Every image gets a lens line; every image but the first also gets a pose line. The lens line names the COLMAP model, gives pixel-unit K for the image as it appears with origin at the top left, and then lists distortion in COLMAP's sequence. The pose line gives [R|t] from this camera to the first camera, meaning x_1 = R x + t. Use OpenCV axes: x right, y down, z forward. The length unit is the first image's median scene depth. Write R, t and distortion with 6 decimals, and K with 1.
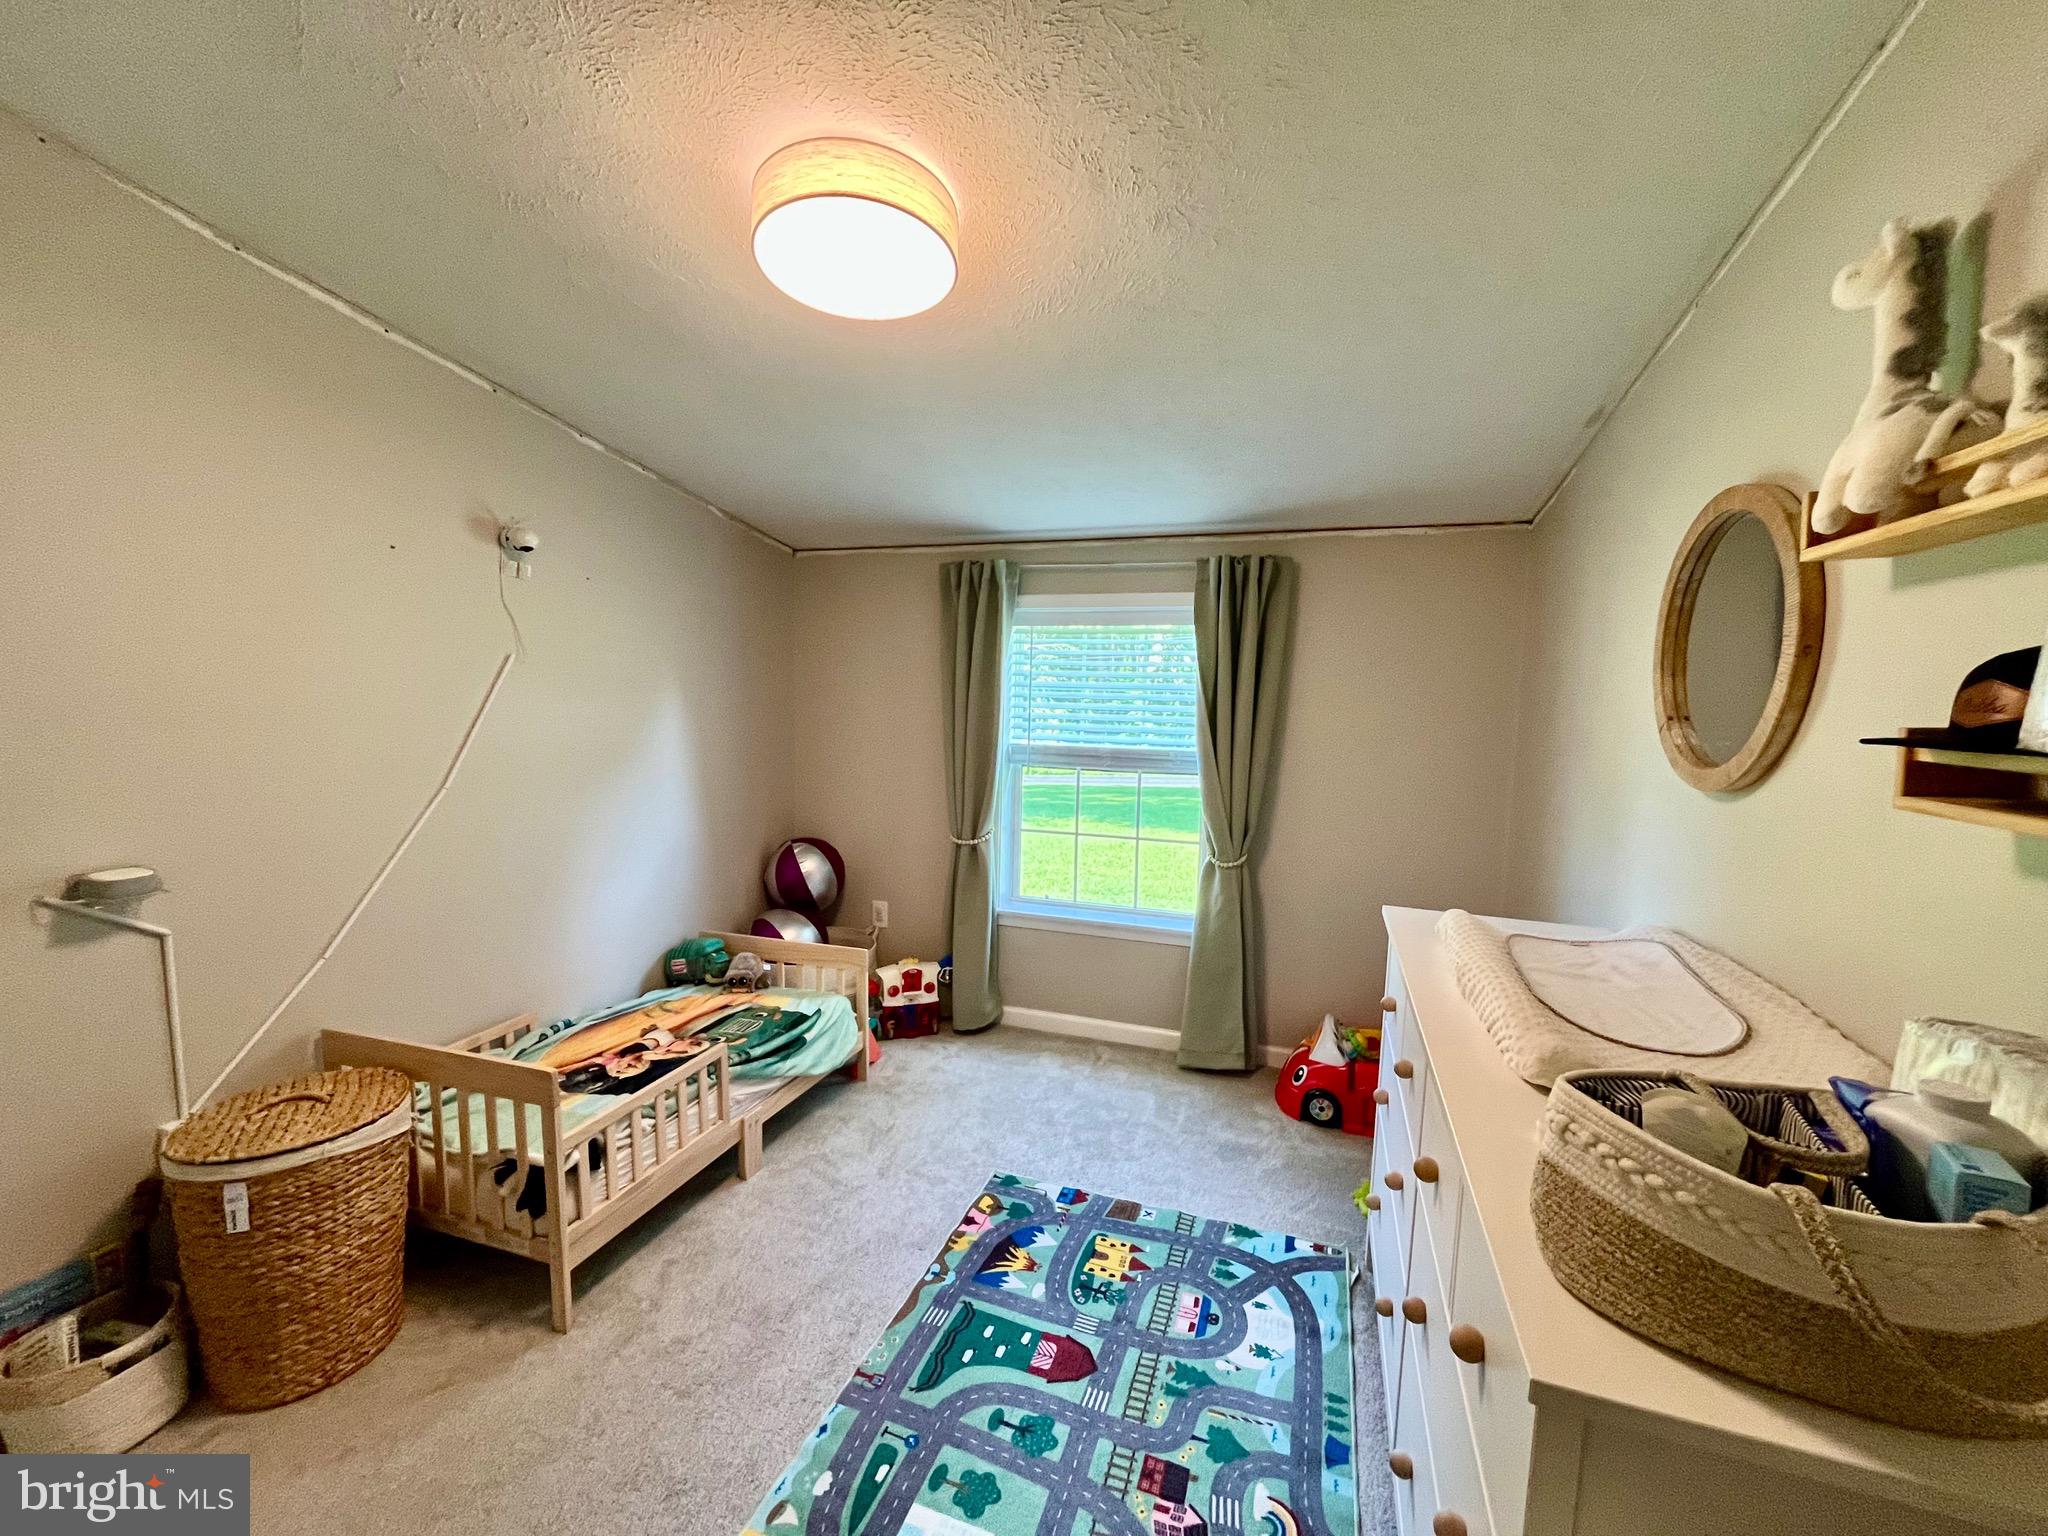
lens RADIAL K [[827.9, 0, 1027.2], [0, 827.9, 772.9], [0, 0, 1]] dist [-0.003767, 0.000371]
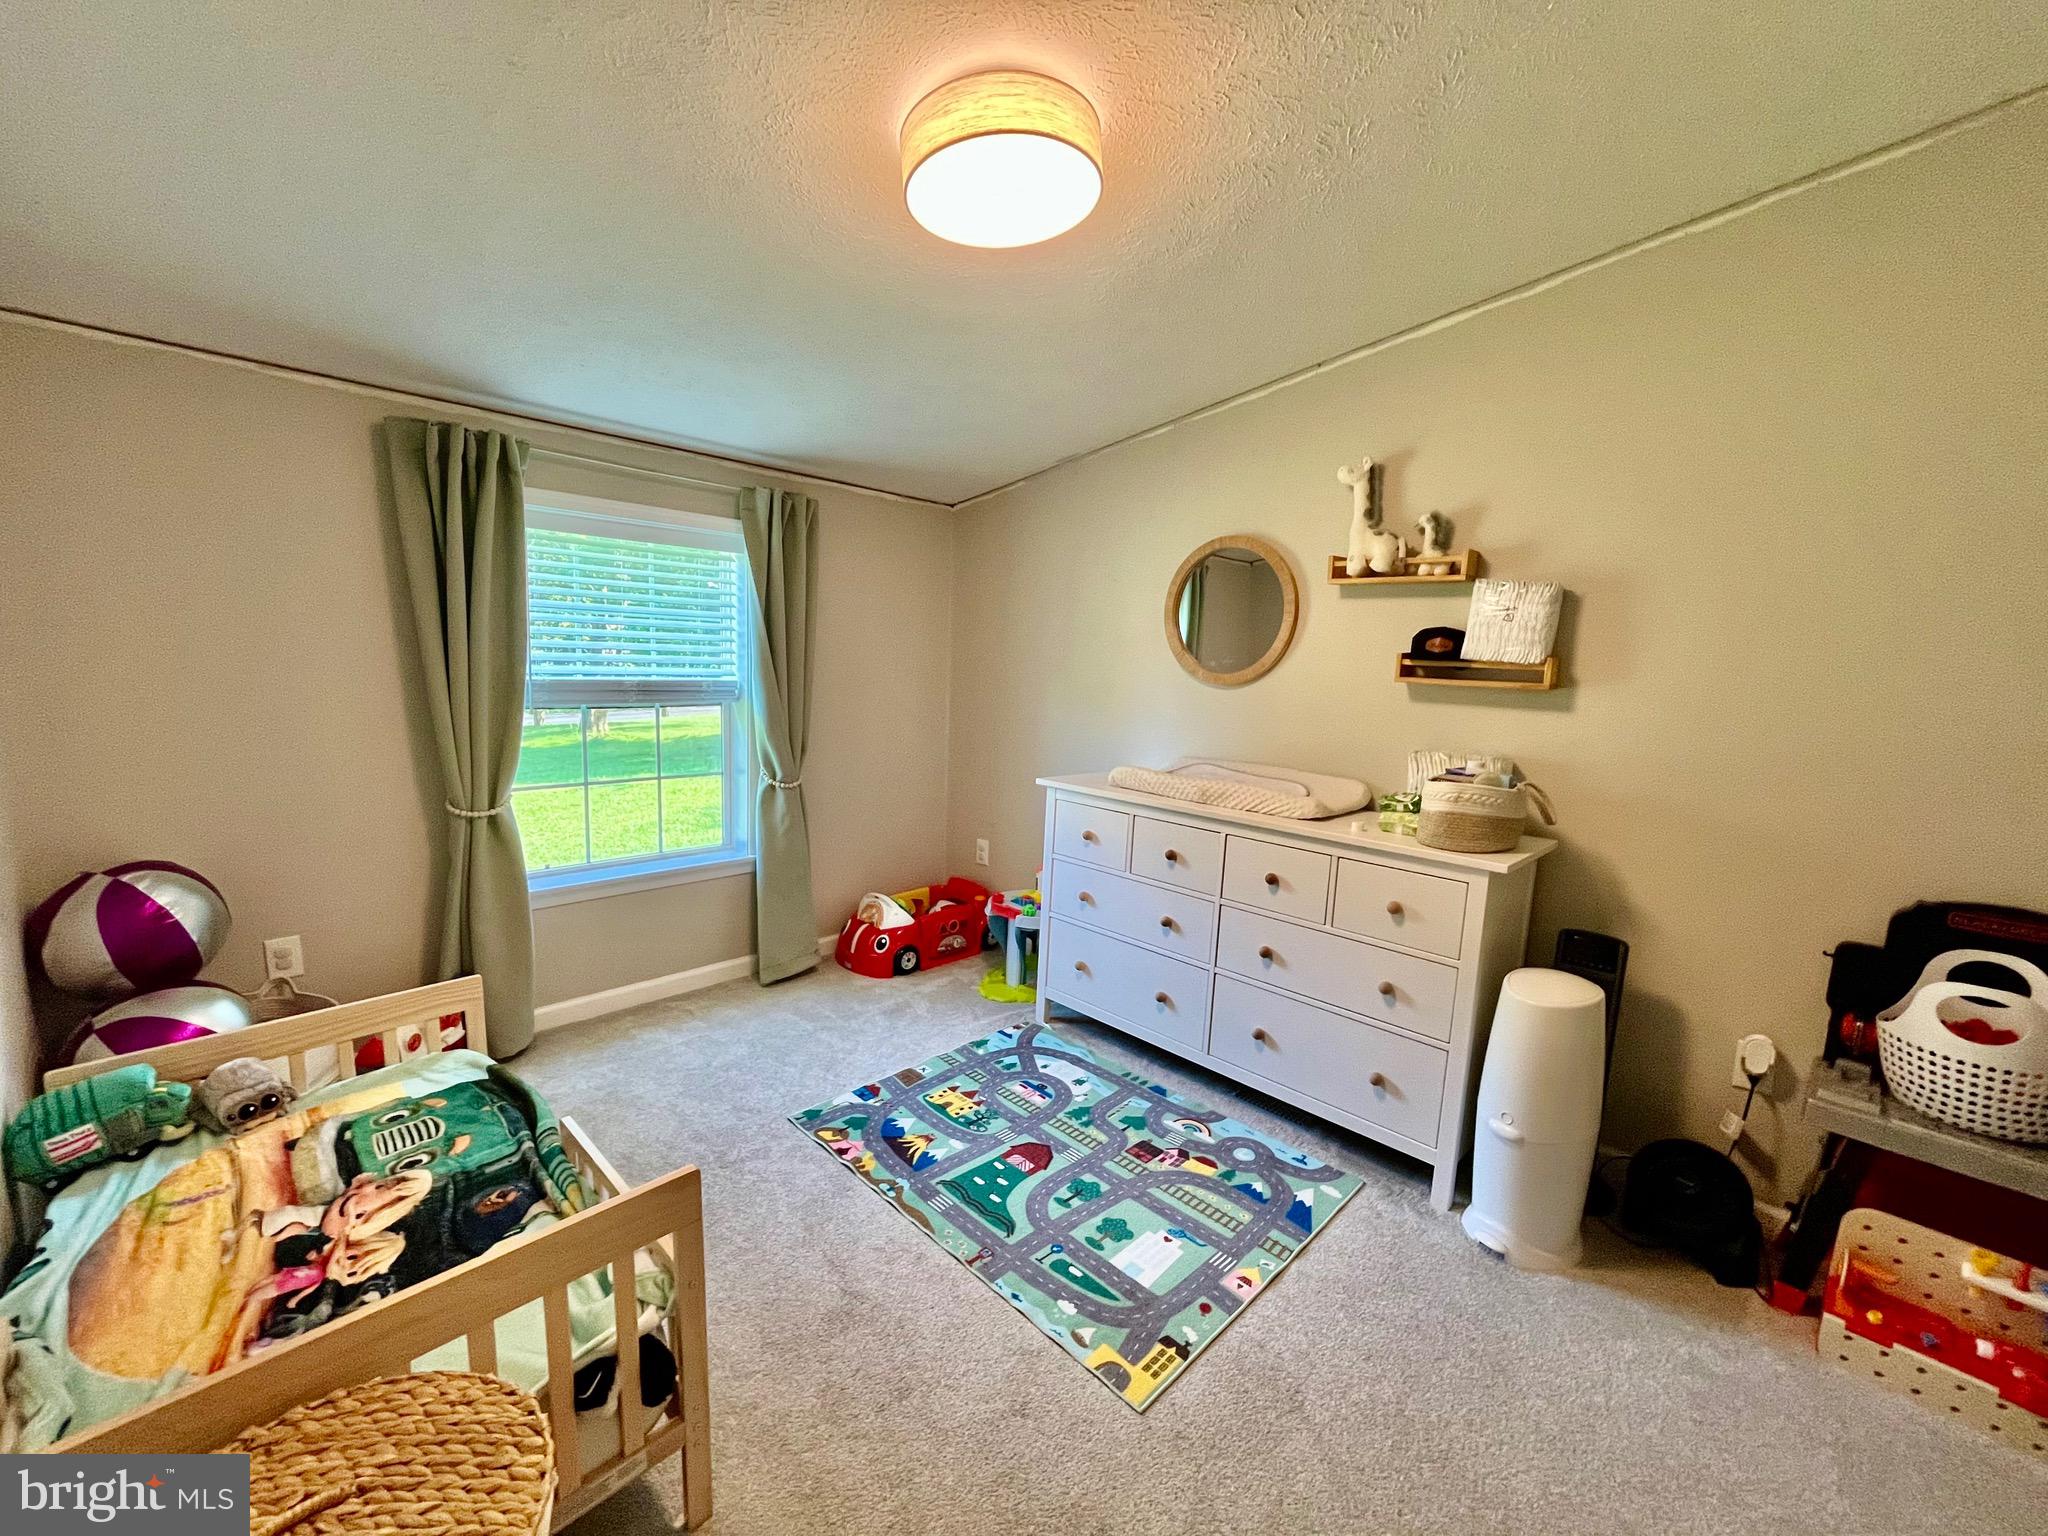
lens RADIAL K [[827.9, 0, 1025.2], [0, 827.9, 769.5], [0, 0, 1]] dist [-0.003767, 0.000371]
pose [[0.428360, -0.128947, 0.894360, -0.878868], [0.056212, 0.991651, 0.116051, -0.024514], [-0.901858, 0.000563, 0.432032, 0.393363]]
